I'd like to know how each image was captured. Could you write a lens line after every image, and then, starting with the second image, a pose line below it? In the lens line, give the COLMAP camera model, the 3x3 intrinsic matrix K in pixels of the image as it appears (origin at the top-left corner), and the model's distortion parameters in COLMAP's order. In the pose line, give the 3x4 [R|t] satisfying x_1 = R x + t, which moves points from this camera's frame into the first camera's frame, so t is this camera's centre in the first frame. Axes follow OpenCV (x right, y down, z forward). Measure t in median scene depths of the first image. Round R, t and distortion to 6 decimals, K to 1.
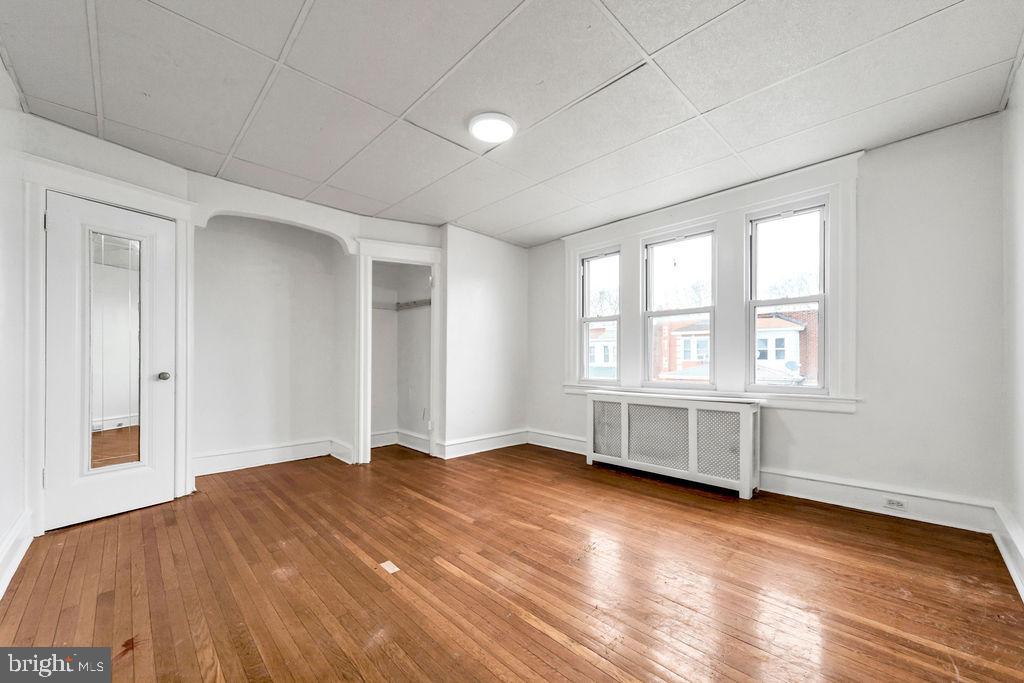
lens RADIAL K [[389.0, 0, 535.1], [0, 389.0, 360.6], [0, 0, 1]] dist [0.002737, 0.000308]
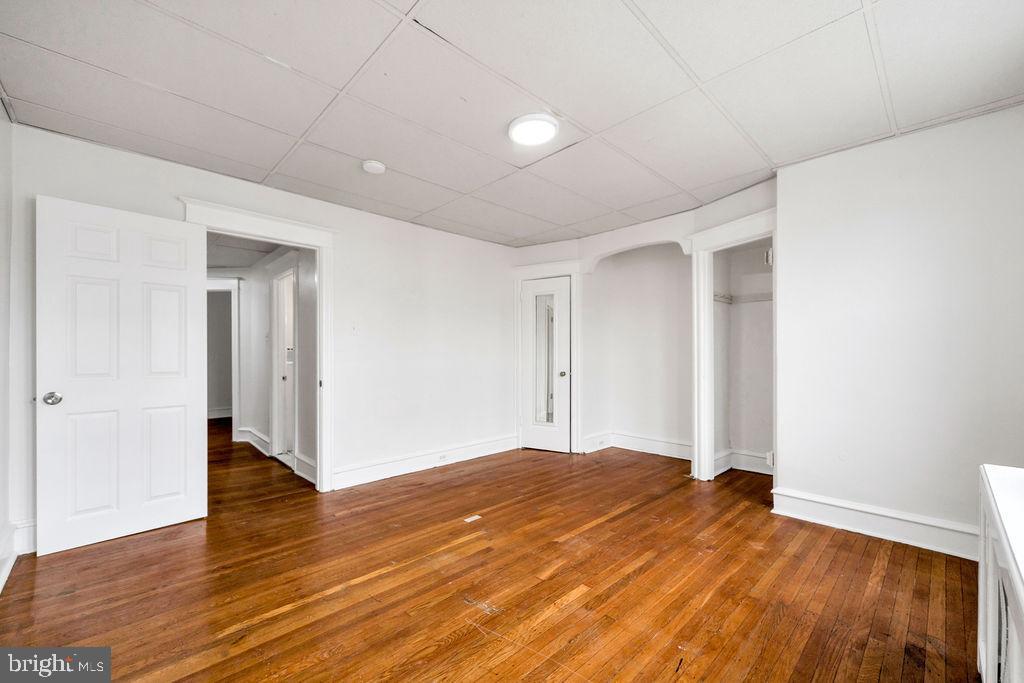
lens RADIAL K [[424.3, 0, 513.6], [0, 424.3, 350.6], [0, 0, 1]] dist [0.004509, 0.000066]
pose [[-0.034169, -0.010753, -0.999358, 0.798600], [0.001243, 0.999941, -0.010802, -0.036678], [0.999415, -0.001611, -0.034153, 0.839489]]
